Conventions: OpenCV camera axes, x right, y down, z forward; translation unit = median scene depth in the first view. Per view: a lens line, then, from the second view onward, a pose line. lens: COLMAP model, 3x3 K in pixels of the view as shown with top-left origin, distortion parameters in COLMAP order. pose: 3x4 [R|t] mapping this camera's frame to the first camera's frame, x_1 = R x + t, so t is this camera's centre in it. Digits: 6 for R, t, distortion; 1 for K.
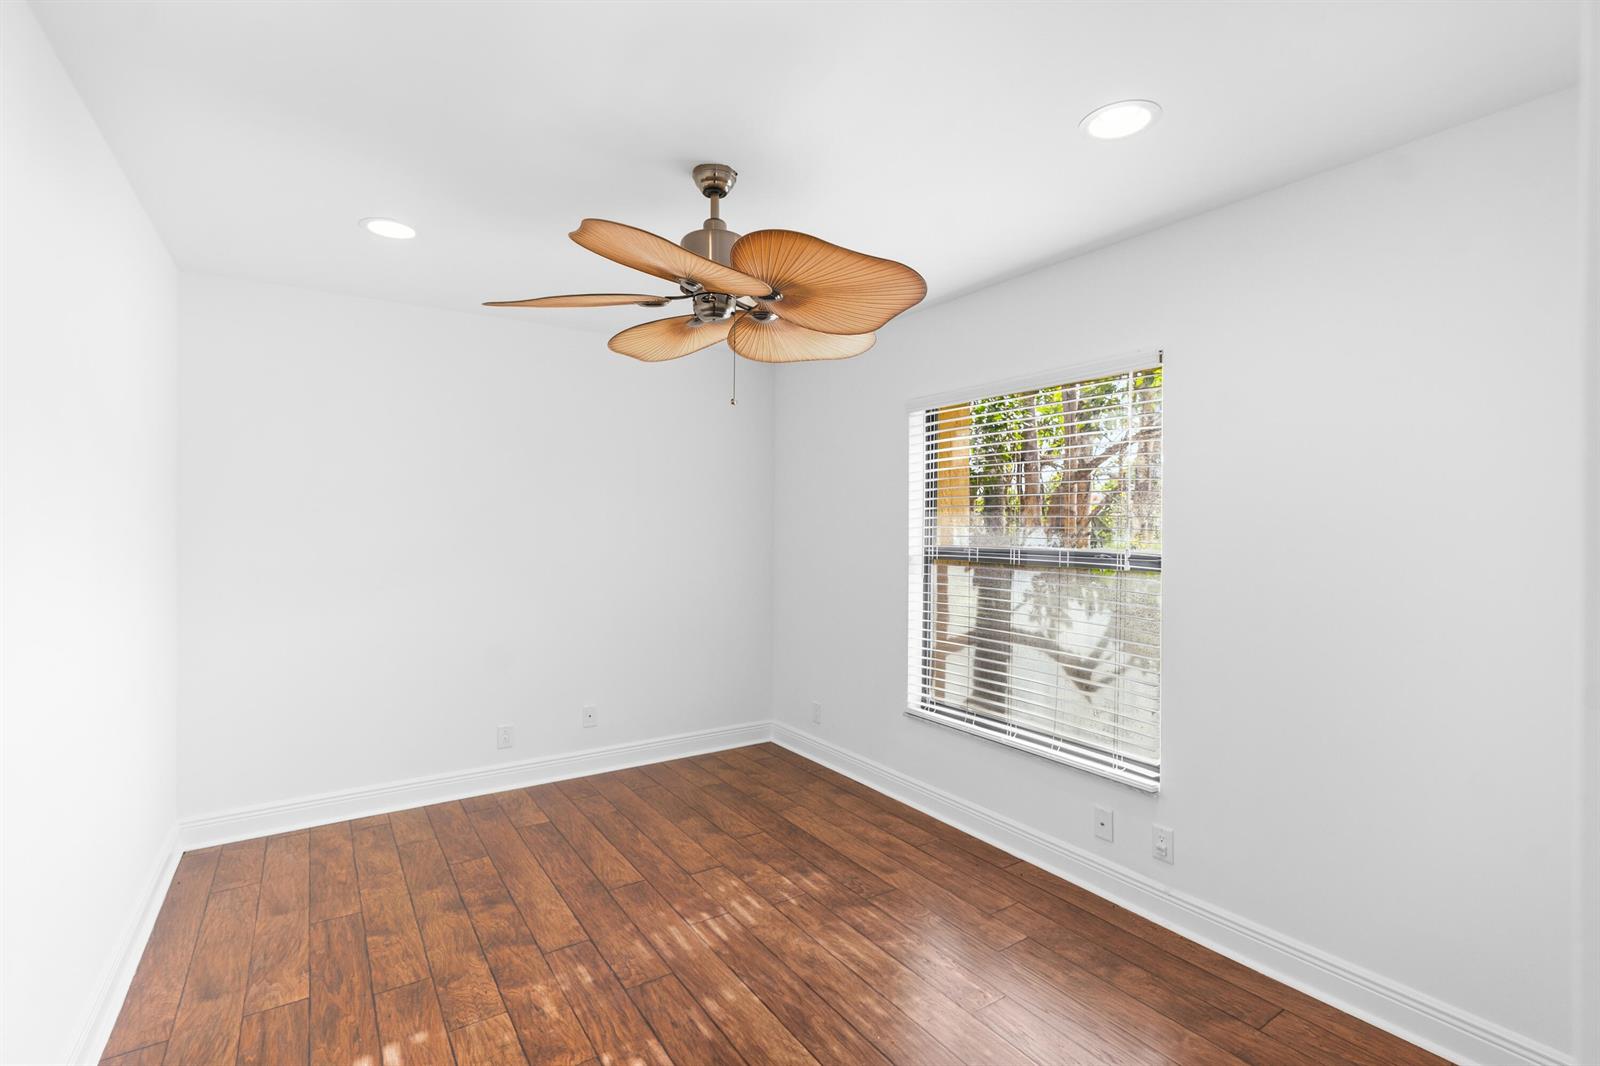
lens RADIAL K [[718.7, 0, 802.3], [0, 718.7, 529.9], [0, 0, 1]] dist [-0.014629, 0.000402]
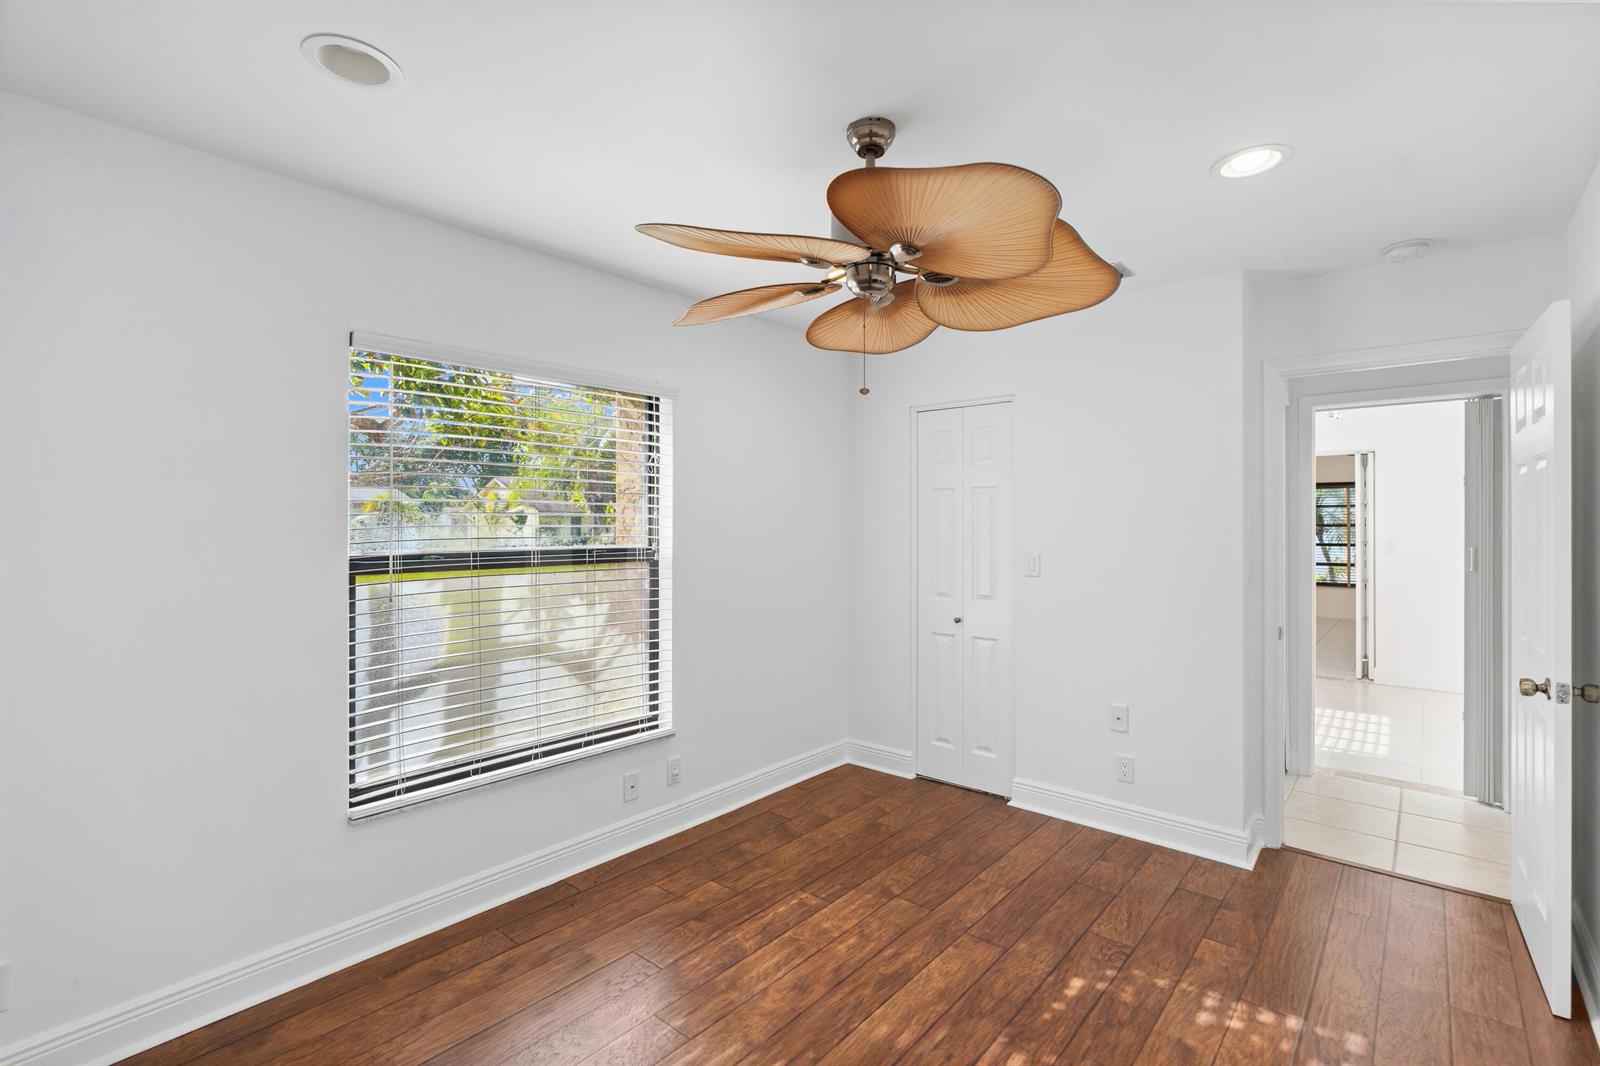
lens RADIAL K [[718.7, 0, 802.3], [0, 718.7, 529.9], [0, 0, 1]] dist [-0.014629, 0.000402]
pose [[-0.252610, -0.019953, 0.967362, -0.703456], [0.001868, 0.999775, 0.021109, -0.018922], [-0.967566, 0.007139, -0.252516, 0.969852]]
